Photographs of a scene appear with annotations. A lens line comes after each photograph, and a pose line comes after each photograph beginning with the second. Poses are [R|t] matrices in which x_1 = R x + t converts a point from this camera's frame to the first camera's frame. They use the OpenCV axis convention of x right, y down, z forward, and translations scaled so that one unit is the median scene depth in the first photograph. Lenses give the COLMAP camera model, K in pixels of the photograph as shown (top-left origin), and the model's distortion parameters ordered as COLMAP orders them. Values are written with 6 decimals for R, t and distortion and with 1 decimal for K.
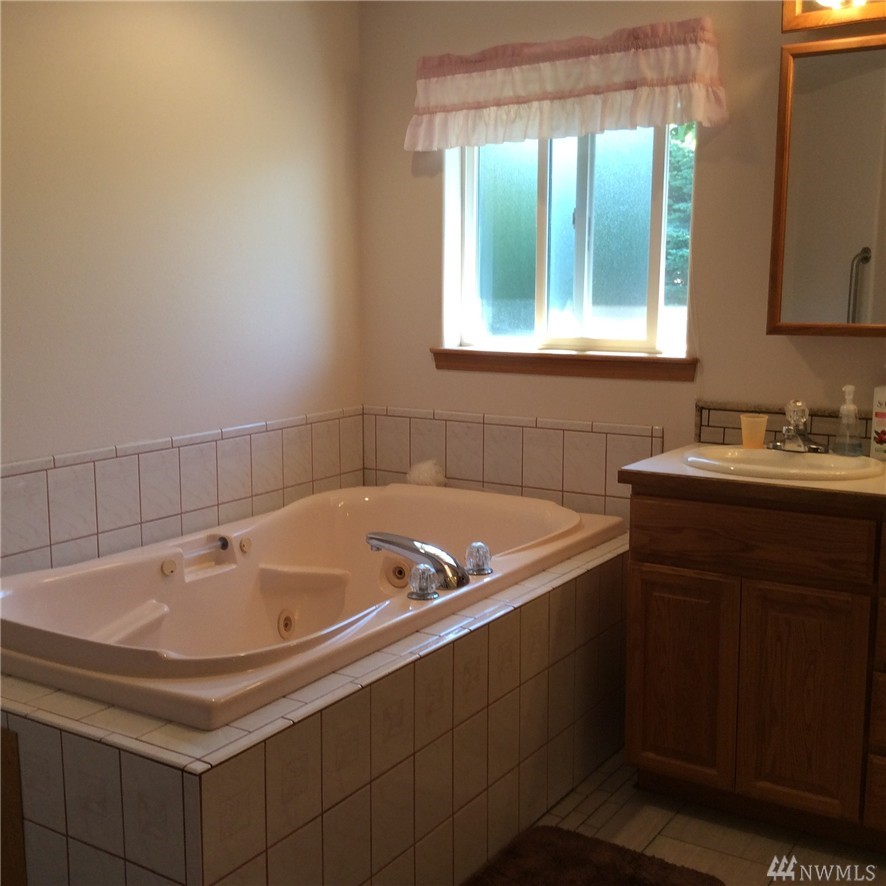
lens RADIAL K [[1097.5, 0, 442.7], [0, 1097.5, 445.3], [0, 0, 1]] dist [0.046933, 0.000000]
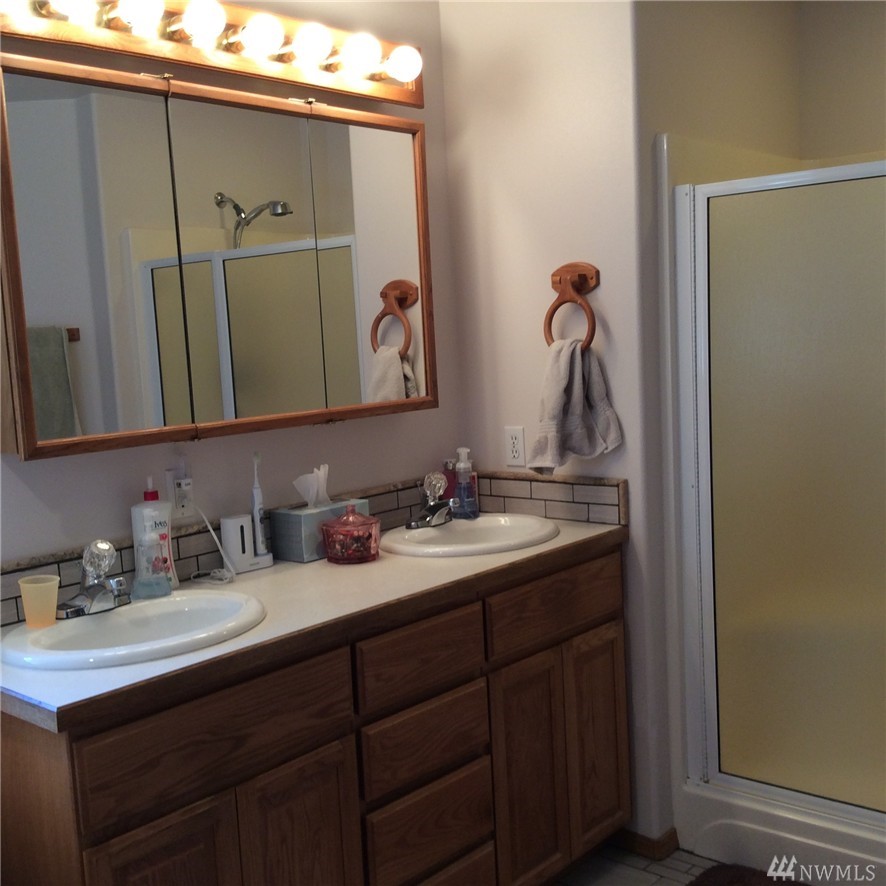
lens RADIAL K [[1097.5, 0, 443.4], [0, 1097.5, 440.6], [0, 0, 1]] dist [0.046933, 0.000000]
pose [[0.136614, -0.108444, 0.984671, -0.393684], [0.198520, 0.976823, 0.080037, -0.130687], [-0.970529, 0.184543, 0.154977, 0.713394]]
